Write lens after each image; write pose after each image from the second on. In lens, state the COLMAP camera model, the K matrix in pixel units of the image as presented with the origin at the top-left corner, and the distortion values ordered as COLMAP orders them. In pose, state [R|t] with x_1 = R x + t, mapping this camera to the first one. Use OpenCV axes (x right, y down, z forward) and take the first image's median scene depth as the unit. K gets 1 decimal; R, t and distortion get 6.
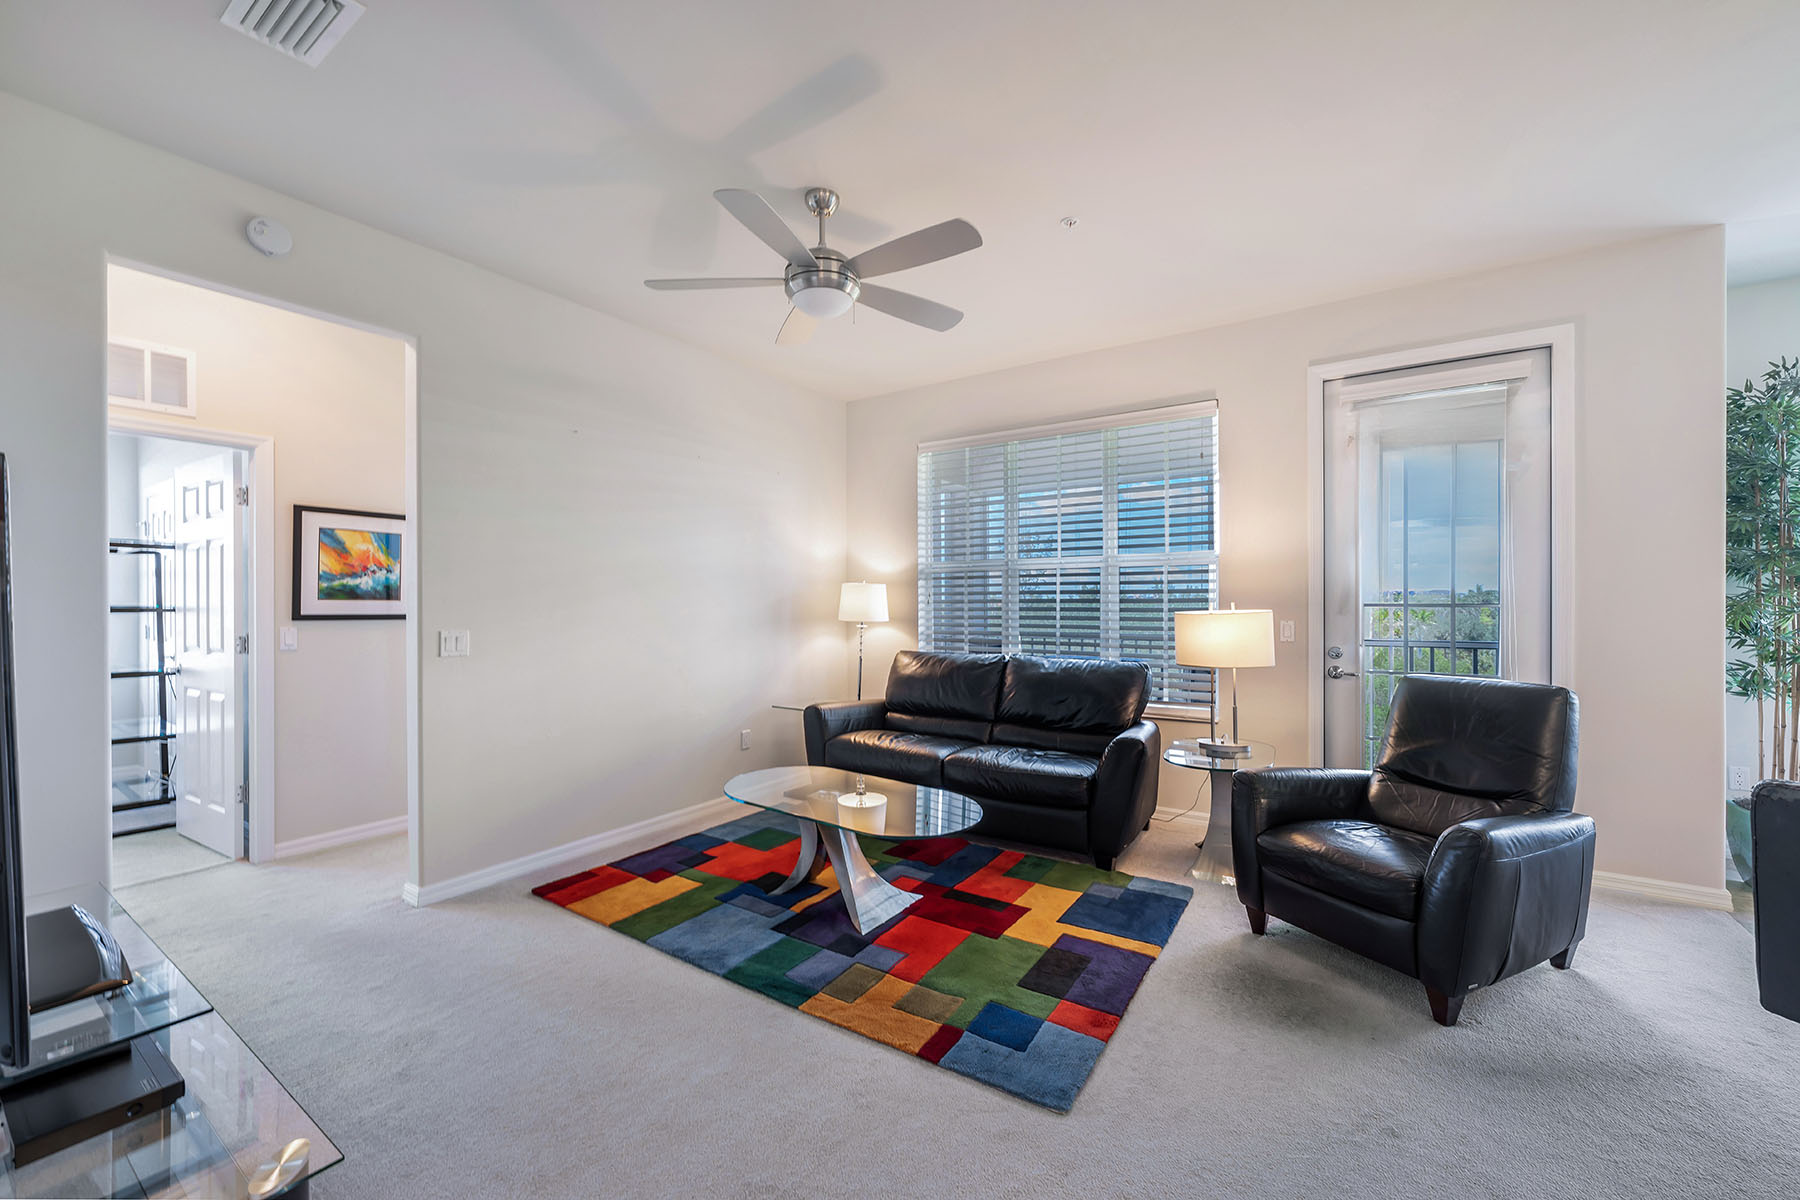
lens RADIAL K [[719.0, 0, 910.4], [0, 719.0, 604.9], [0, 0, 1]] dist [-0.000603, -0.000014]
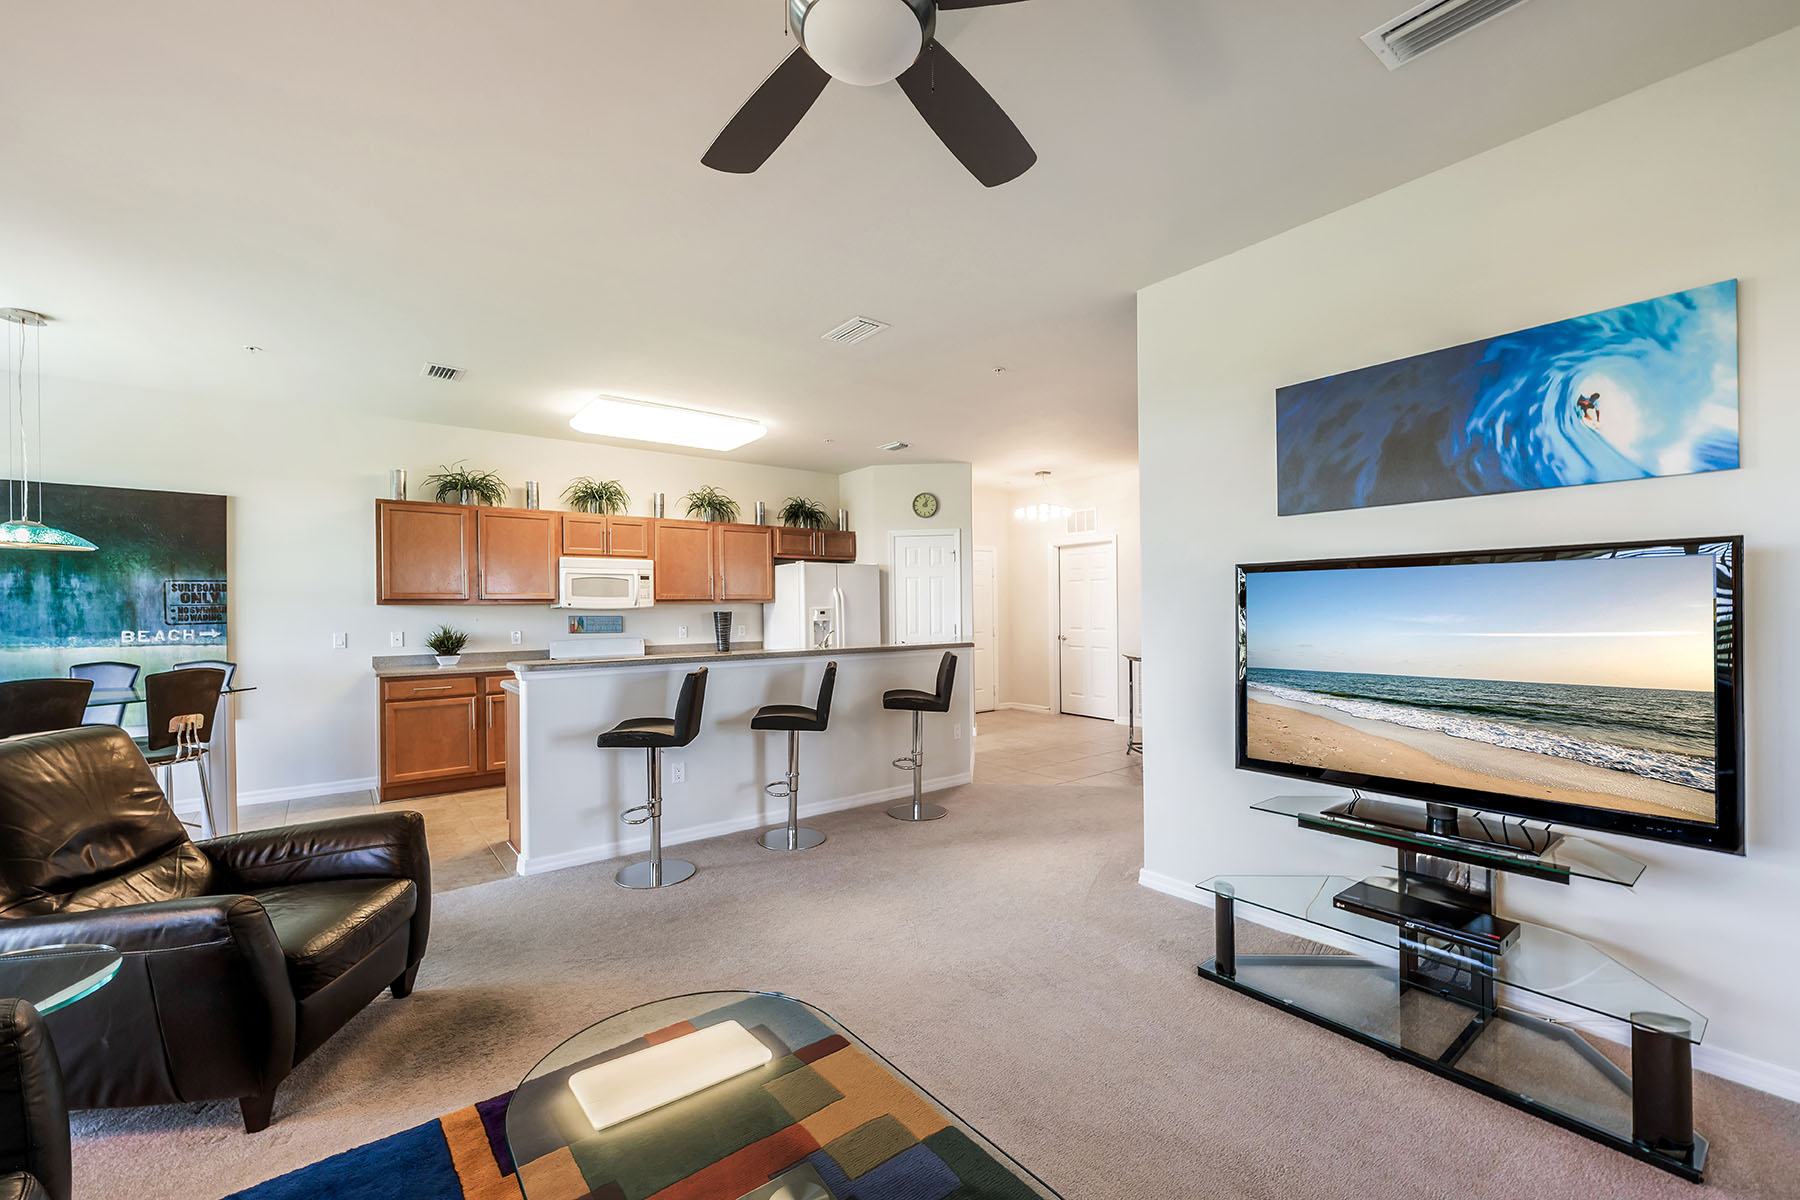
lens RADIAL K [[734.5, 0, 906.9], [0, 734.5, 607.6], [0, 0, 1]] dist [-0.000932, -0.000095]
pose [[-0.949619, 0.013919, 0.313096, -0.270642], [0.013867, 0.999901, -0.002392, -0.013876], [-0.313098, 0.002070, -0.949718, 1.254057]]
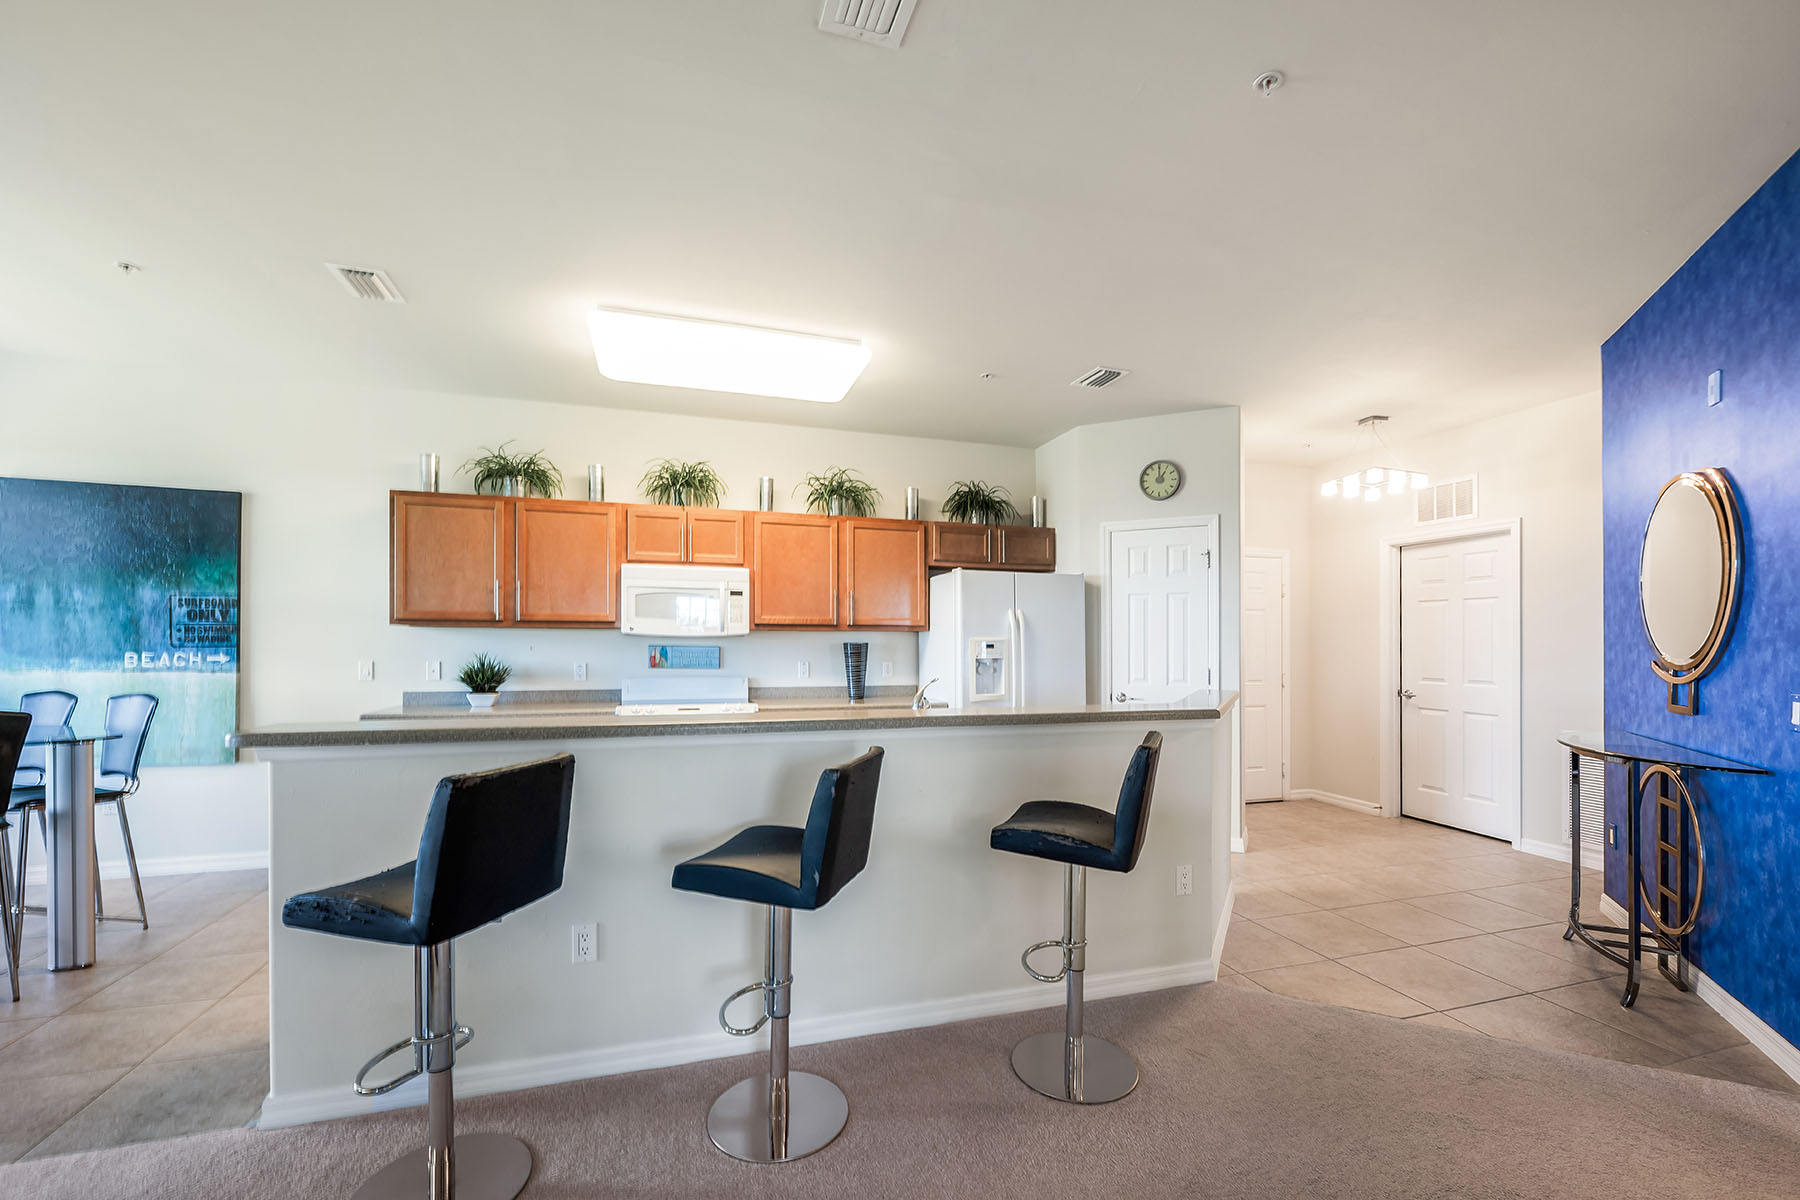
lens RADIAL K [[757.6, 0, 911.3], [0, 757.6, 633.5], [0, 0, 1]] dist [0.000704, -0.000018]
pose [[-0.781927, 0.007907, 0.623320, -0.157460], [-0.002451, 0.999873, -0.015758, -0.008431], [-0.623366, -0.013850, -0.781808, 0.520981]]
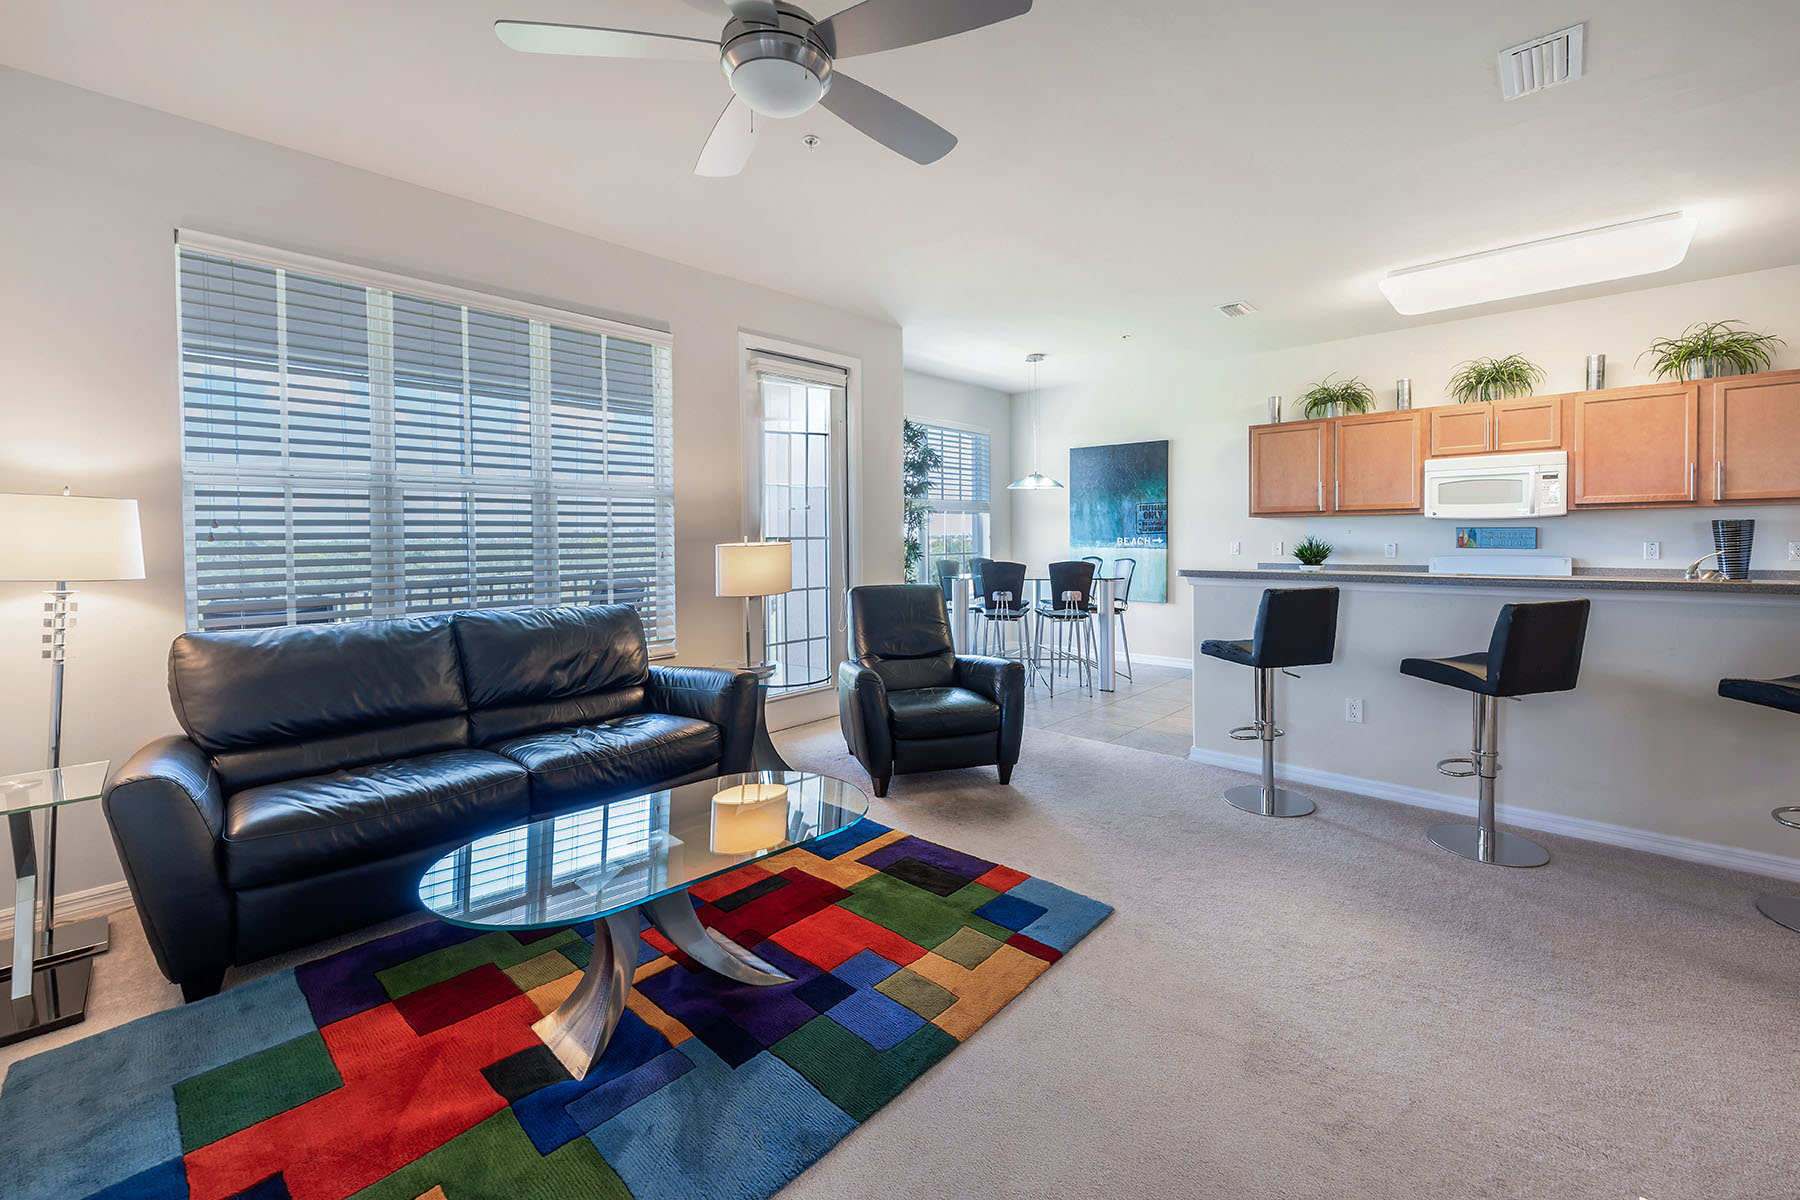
lens RADIAL K [[737.8, 0, 896.0], [0, 737.8, 552.2], [0, 0, 1]] dist [-0.000060, 0.000026]
pose [[0.160250, -0.020096, 0.986872, -0.674827], [0.010983, 0.999767, 0.018575, 0.003177], [-0.987015, 0.007863, 0.160433, 0.656973]]
